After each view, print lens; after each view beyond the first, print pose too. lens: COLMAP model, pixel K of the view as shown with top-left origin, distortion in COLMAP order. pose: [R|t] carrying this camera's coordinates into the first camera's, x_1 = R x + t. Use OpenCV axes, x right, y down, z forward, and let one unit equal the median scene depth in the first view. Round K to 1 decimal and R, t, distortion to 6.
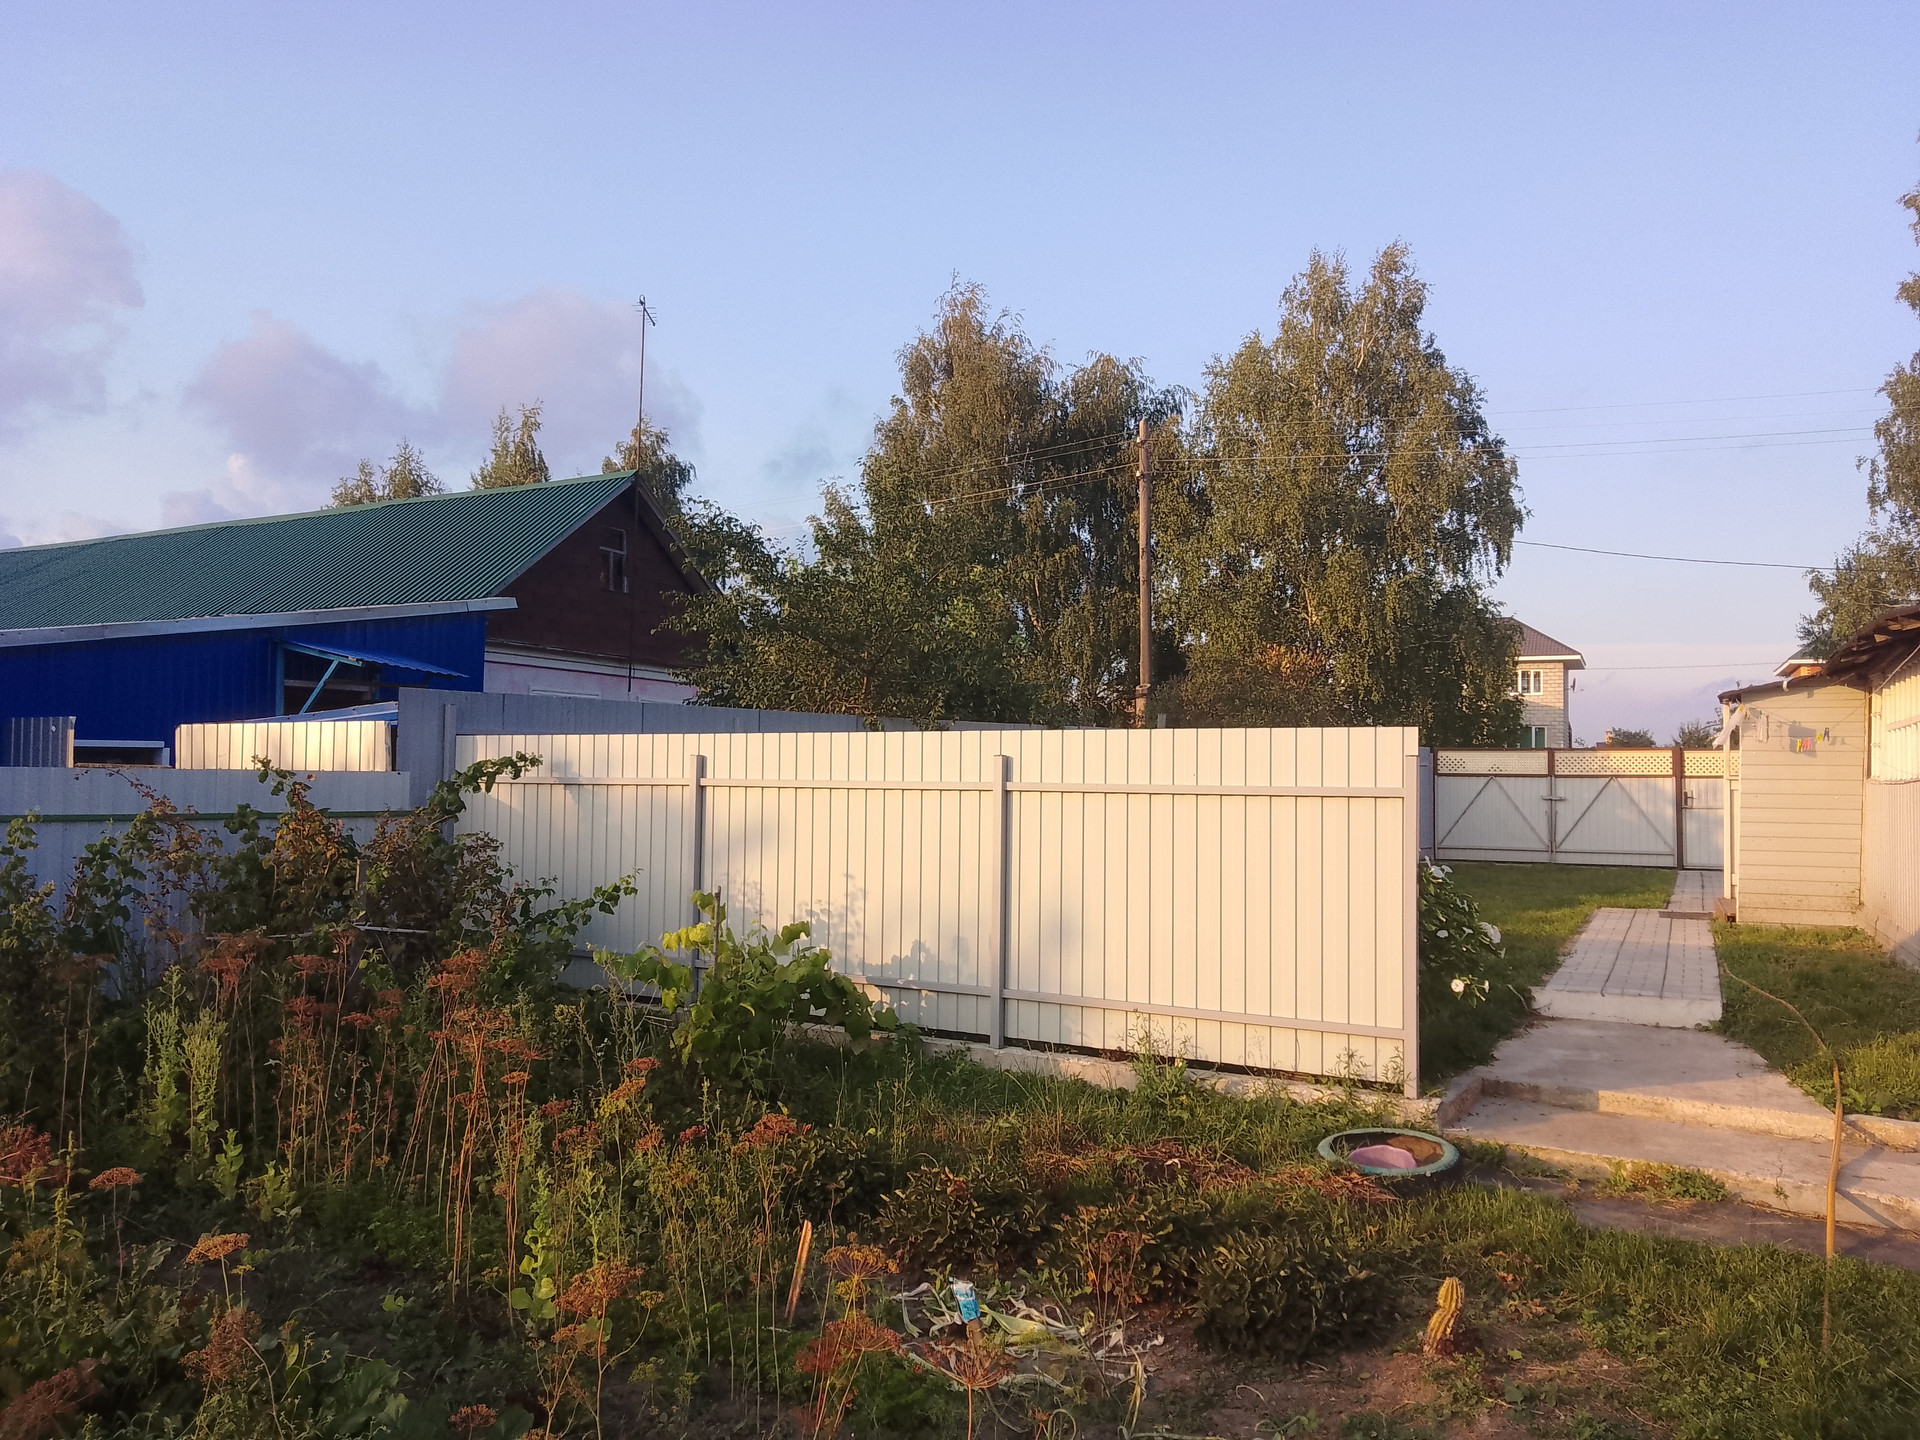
lens RADIAL K [[1399.7, 0, 958.6], [0, 1399.7, 708.7], [0, 0, 1]] dist [0.011234, -0.000214]
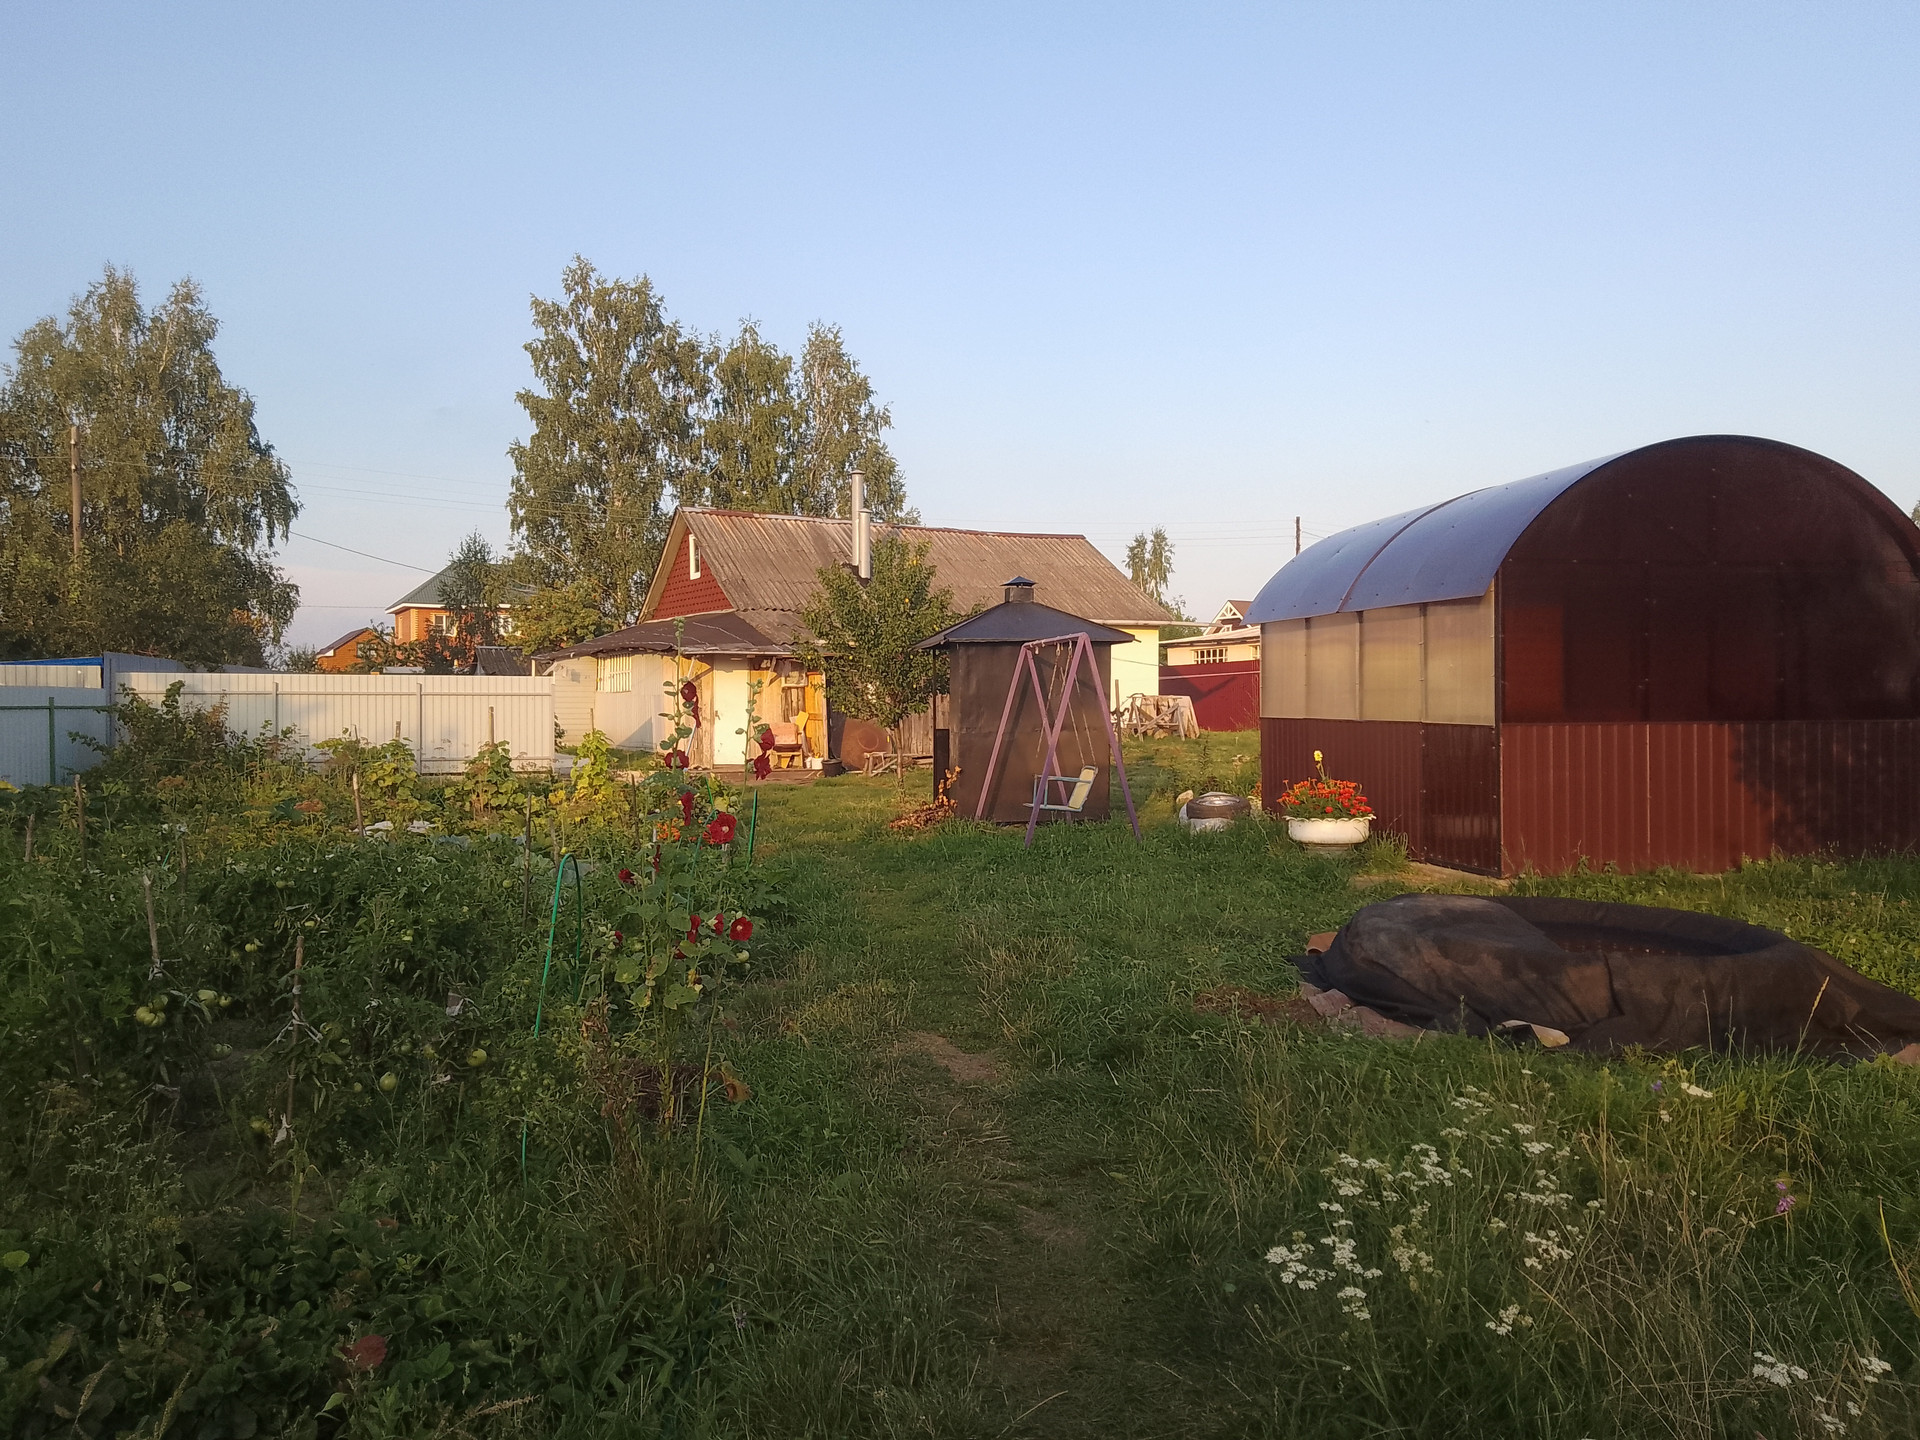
lens RADIAL K [[1399.7, 0, 960.6], [0, 1399.7, 716.9], [0, 0, 1]] dist [0.011234, -0.000214]
pose [[0.563051, -0.025676, 0.826023, -0.409084], [-0.029476, 0.998257, 0.051122, -0.018968], [-0.825896, -0.053132, 0.561313, -0.372039]]
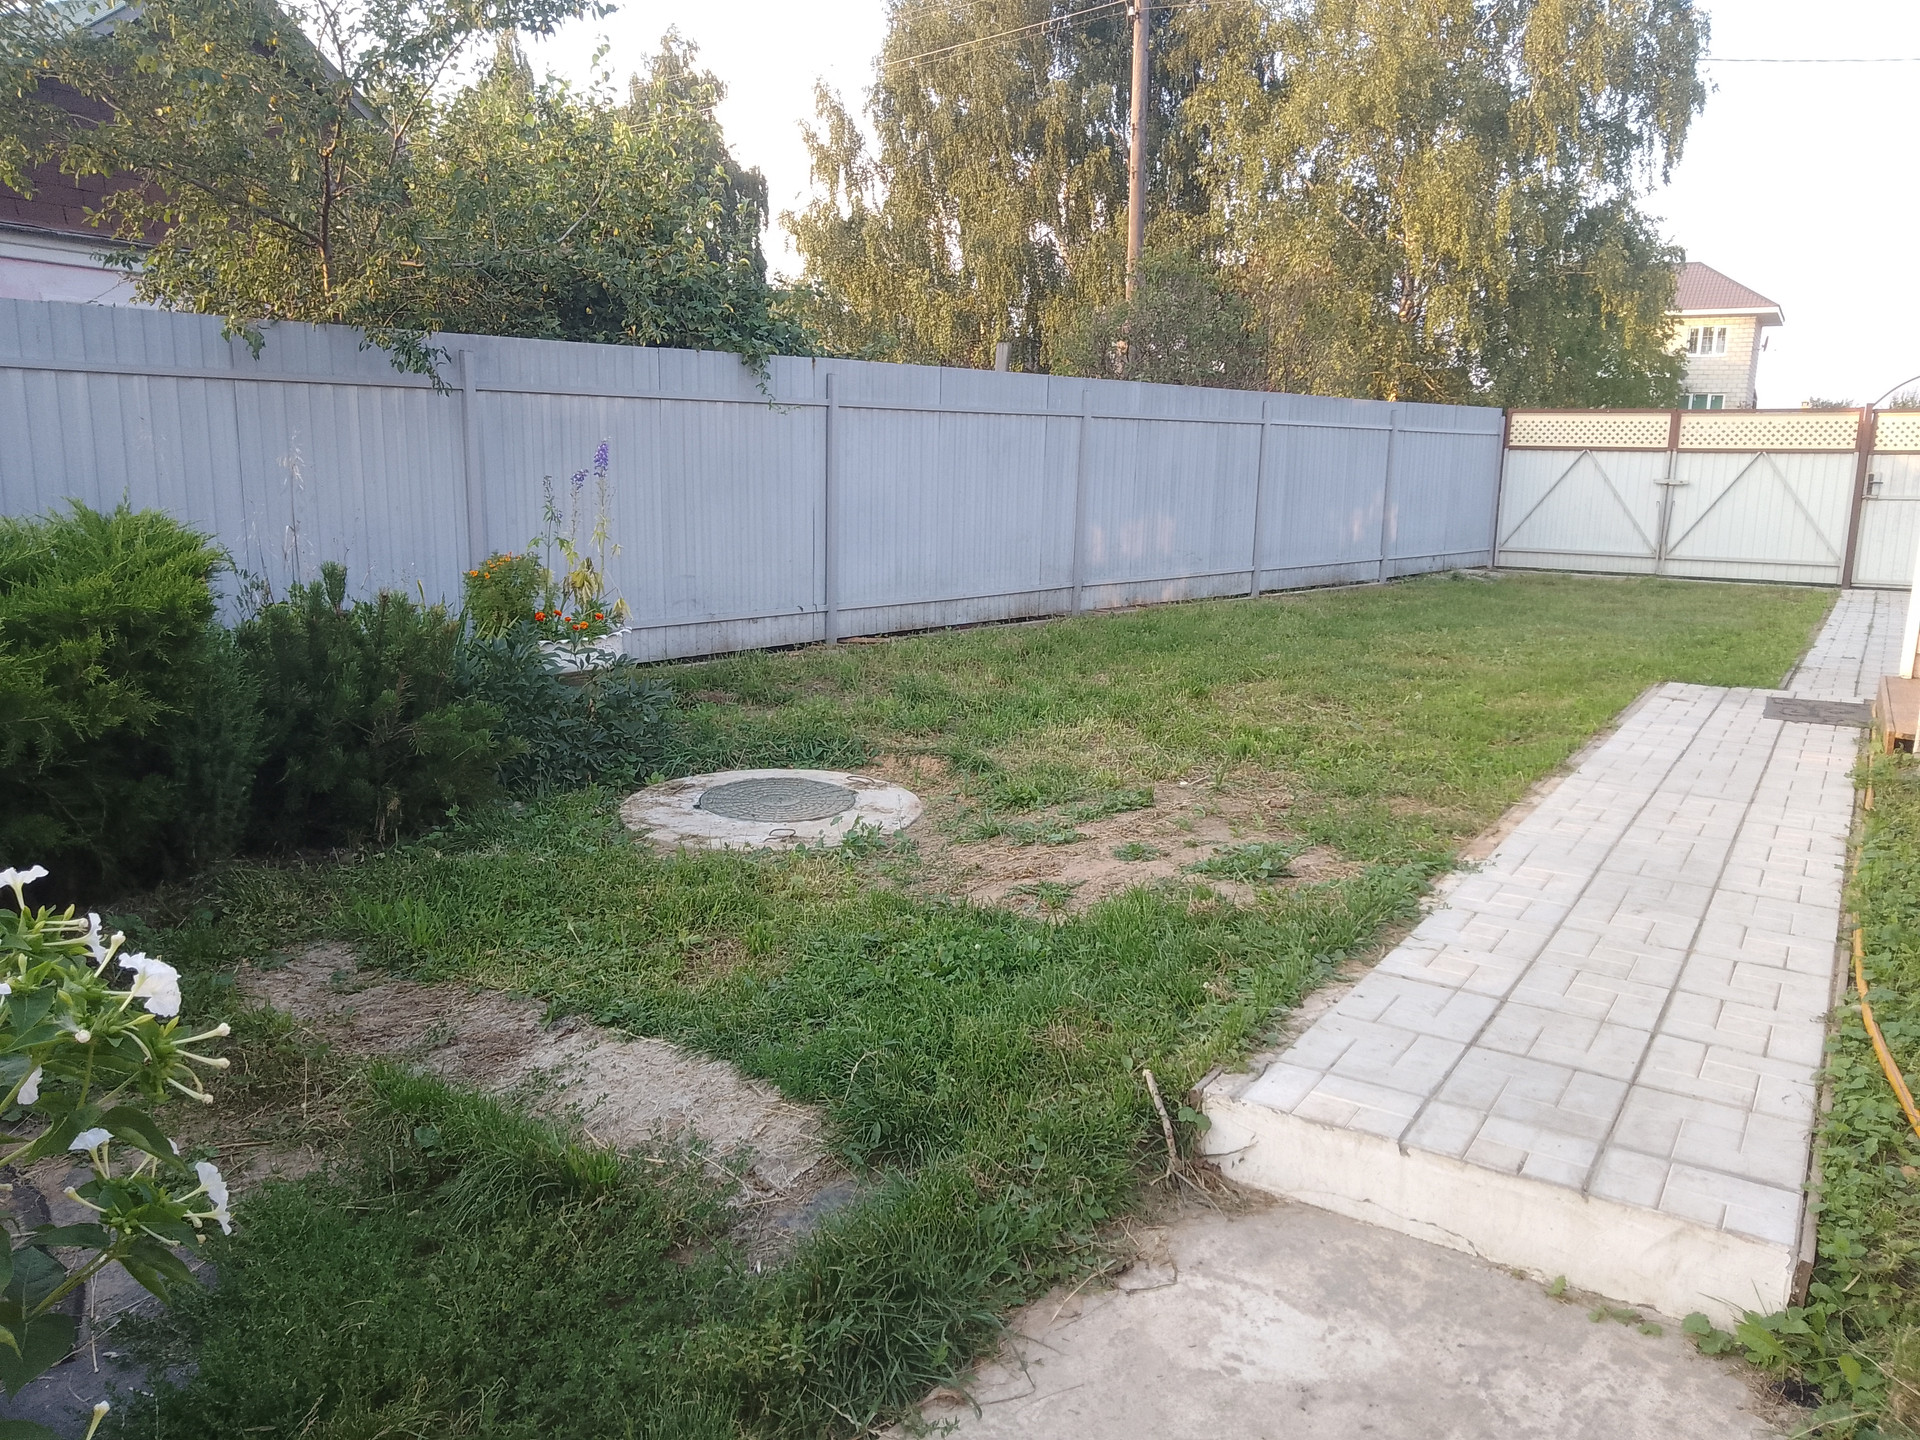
lens RADIAL K [[1399.7, 0, 975.1], [0, 1399.7, 725.9], [0, 0, 1]] dist [0.011234, -0.000214]
pose [[0.995813, 0.024325, -0.088123, 0.095796], [-0.002477, 0.970774, 0.239982, 0.009706], [0.091386, -0.238758, 0.966769, 0.175820]]
